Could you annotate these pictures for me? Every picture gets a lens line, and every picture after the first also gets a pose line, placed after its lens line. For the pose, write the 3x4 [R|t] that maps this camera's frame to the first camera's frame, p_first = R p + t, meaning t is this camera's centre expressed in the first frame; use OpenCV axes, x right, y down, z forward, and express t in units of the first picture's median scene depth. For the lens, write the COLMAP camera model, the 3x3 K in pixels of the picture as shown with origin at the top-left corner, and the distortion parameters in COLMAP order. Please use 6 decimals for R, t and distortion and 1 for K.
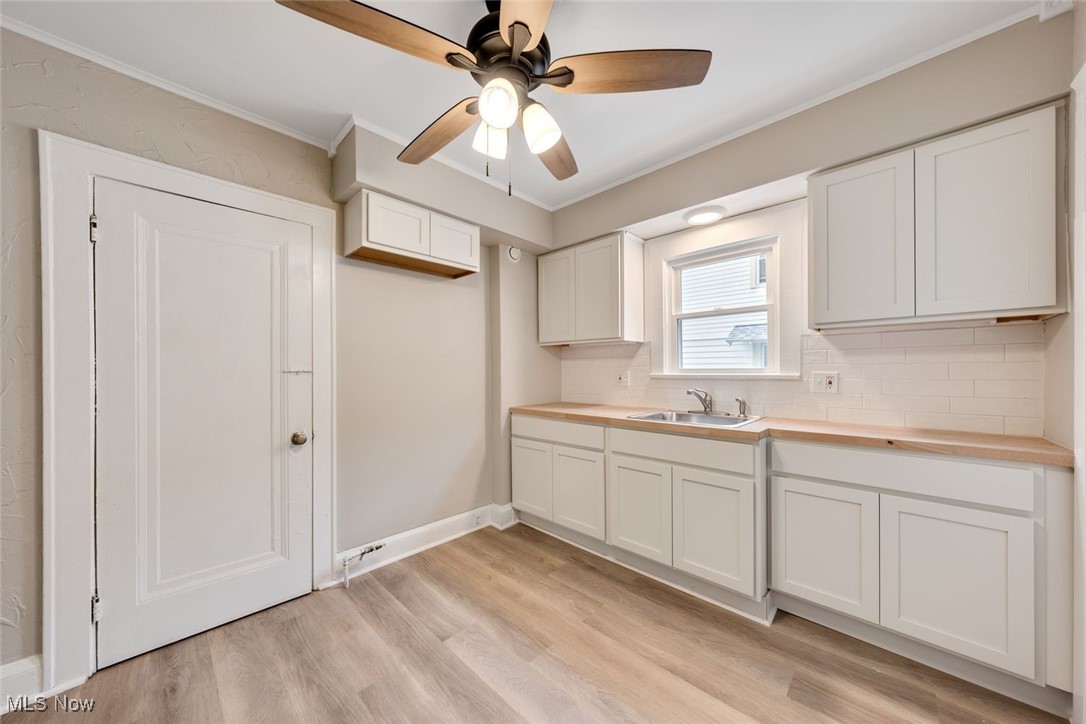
lens RADIAL K [[373.2, 0, 548.3], [0, 373.2, 365.4], [0, 0, 1]] dist [-0.002878, 0.000261]
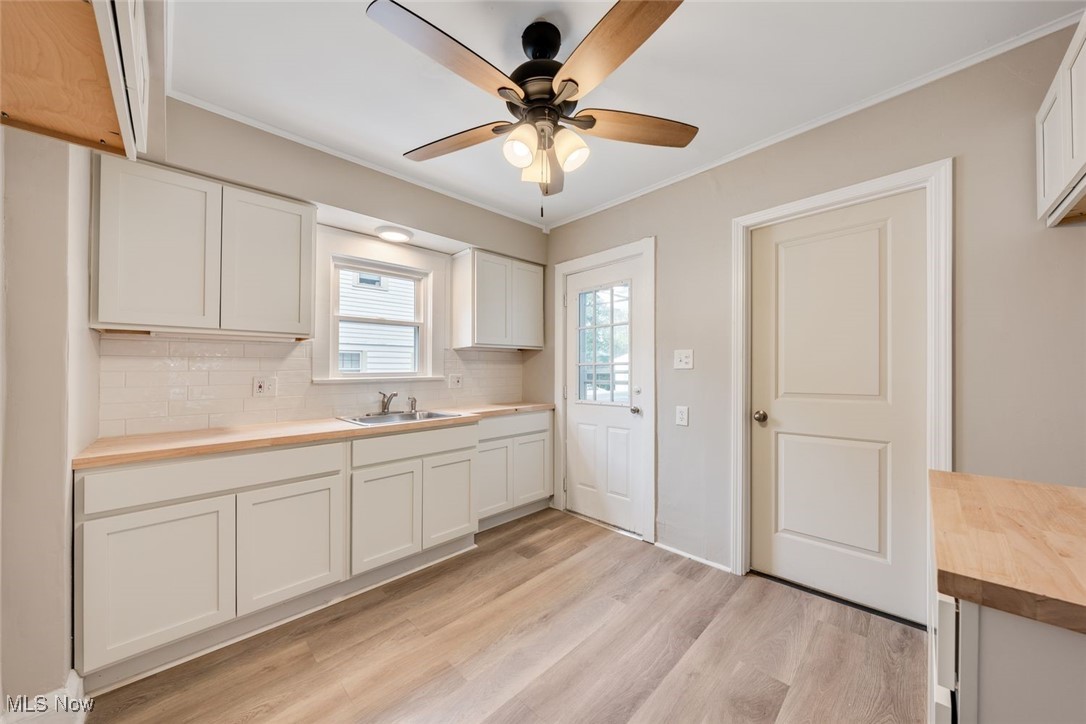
lens RADIAL K [[373.2, 0, 541.2], [0, 373.2, 371.1], [0, 0, 1]] dist [-0.002878, 0.000261]
pose [[0.040514, 0.006171, 0.999160, -0.730177], [-0.000826, 0.999981, -0.006143, 0.011835], [-0.999179, -0.000576, 0.040518, 0.569468]]
